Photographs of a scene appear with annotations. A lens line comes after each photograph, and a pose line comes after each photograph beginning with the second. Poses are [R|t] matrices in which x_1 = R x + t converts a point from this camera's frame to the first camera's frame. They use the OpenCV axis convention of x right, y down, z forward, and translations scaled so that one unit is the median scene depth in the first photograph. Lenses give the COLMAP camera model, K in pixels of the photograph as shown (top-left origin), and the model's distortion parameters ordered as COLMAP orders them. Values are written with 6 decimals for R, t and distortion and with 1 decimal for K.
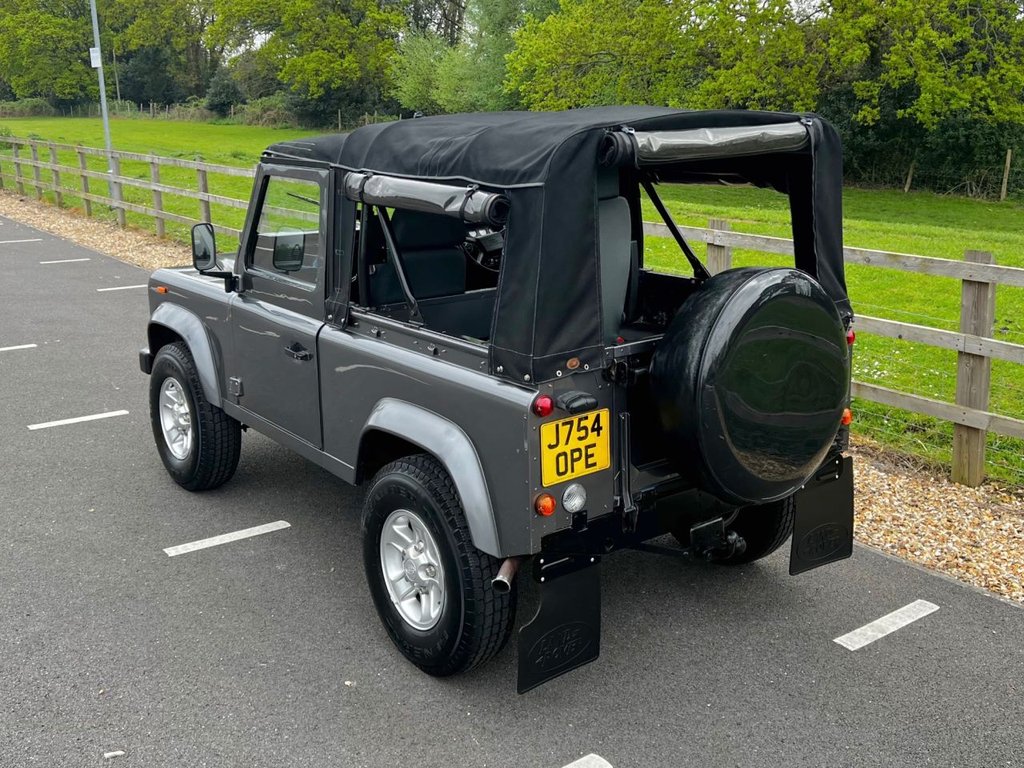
lens RADIAL K [[1075.1, 0, 527.2], [0, 1075.1, 331.1], [0, 0, 1]] dist [0.133193, -0.296152]
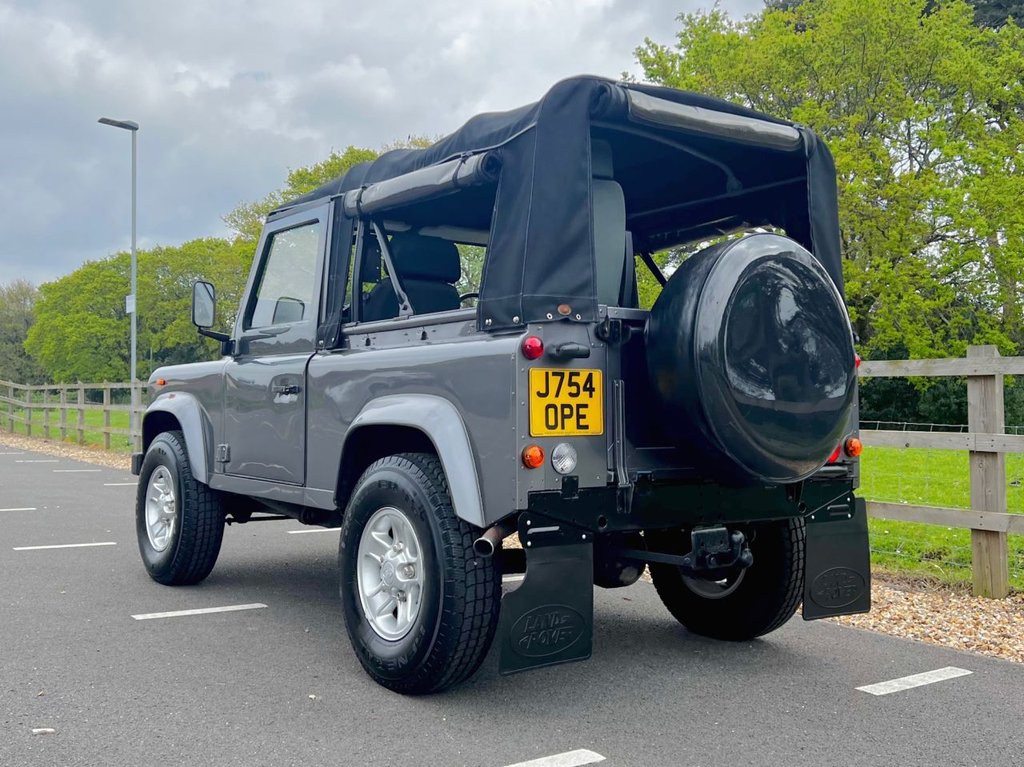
lens RADIAL K [[1038.9, 0, 500.6], [0, 1038.9, 378.9], [0, 0, 1]] dist [0.112671, -0.168735]
pose [[0.999359, 0.016497, -0.031769, 0.015411], [-0.023613, 0.970813, -0.238671, 0.295782], [0.026904, 0.239268, 0.970581, 0.106123]]
